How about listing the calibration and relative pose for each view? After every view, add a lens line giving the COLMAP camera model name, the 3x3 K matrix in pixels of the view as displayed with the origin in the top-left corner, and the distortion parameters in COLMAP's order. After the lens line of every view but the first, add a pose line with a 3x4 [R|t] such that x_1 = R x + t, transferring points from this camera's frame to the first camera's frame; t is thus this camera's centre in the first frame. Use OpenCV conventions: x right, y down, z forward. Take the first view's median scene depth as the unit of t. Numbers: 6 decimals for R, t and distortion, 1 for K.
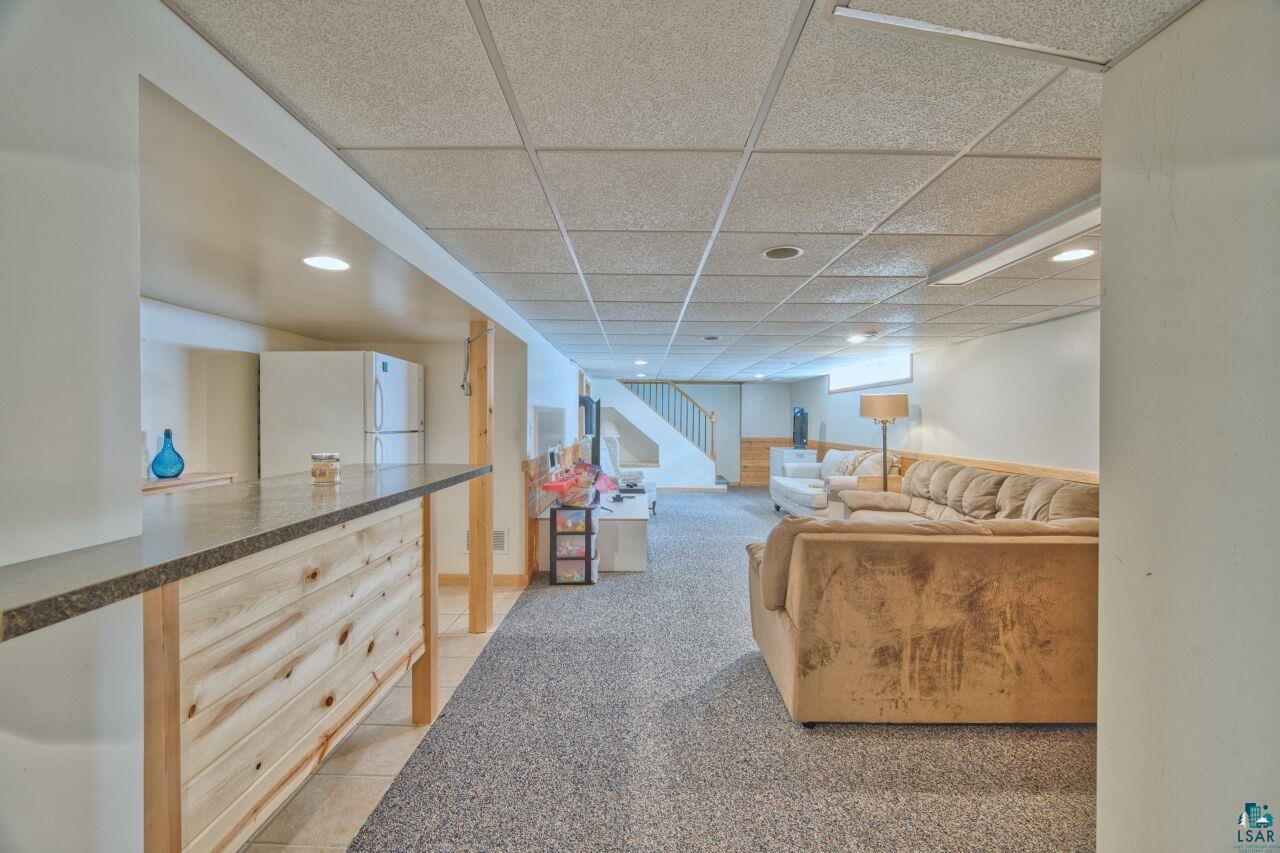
lens RADIAL K [[506.6, 0, 633.8], [0, 506.6, 423.9], [0, 0, 1]] dist [-0.024983, -0.000358]
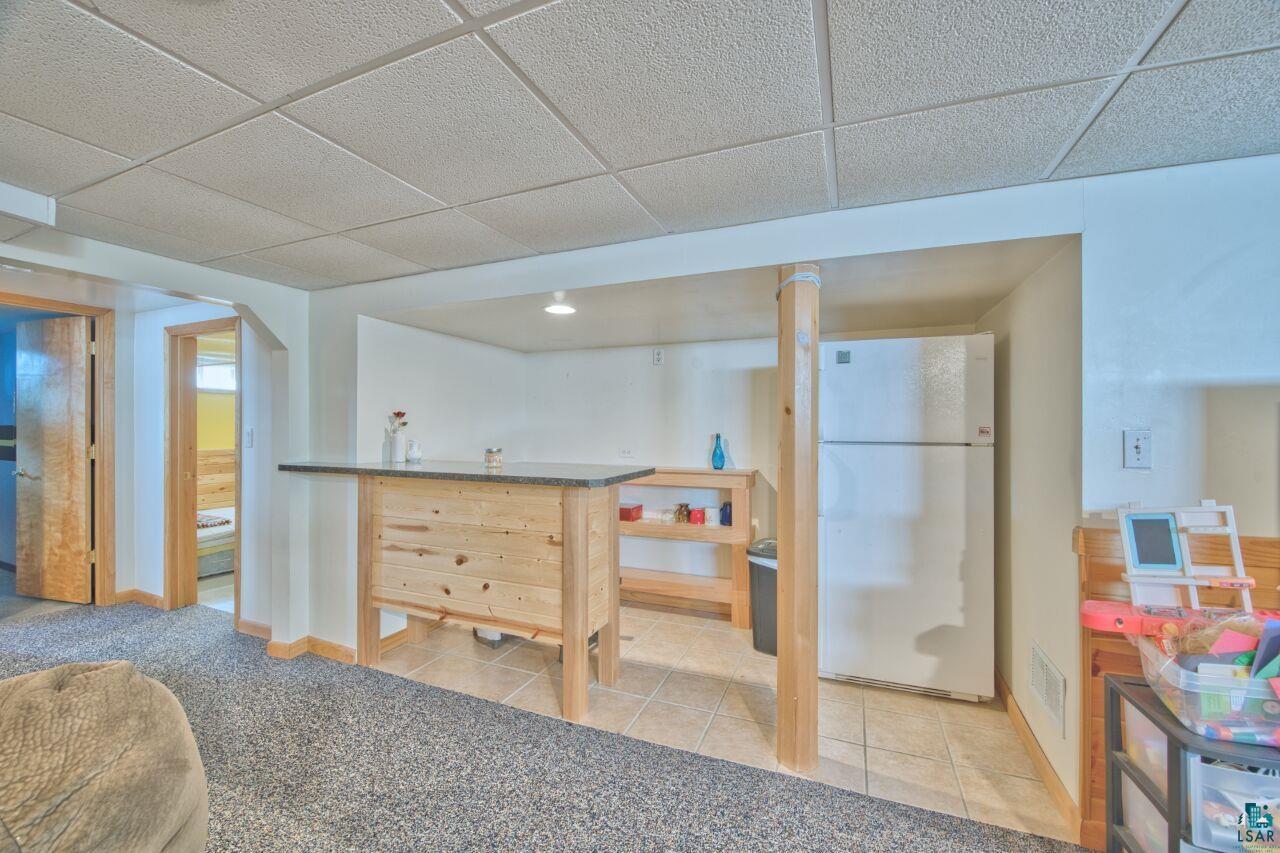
lens RADIAL K [[506.6, 0, 639.1], [0, 506.6, 423.3], [0, 0, 1]] dist [-0.024983, -0.000358]
pose [[-0.376476, -0.011316, -0.926357, 0.497559], [-0.005947, 0.999934, -0.009798, -0.002286], [0.926407, 0.001820, -0.376519, 1.520255]]
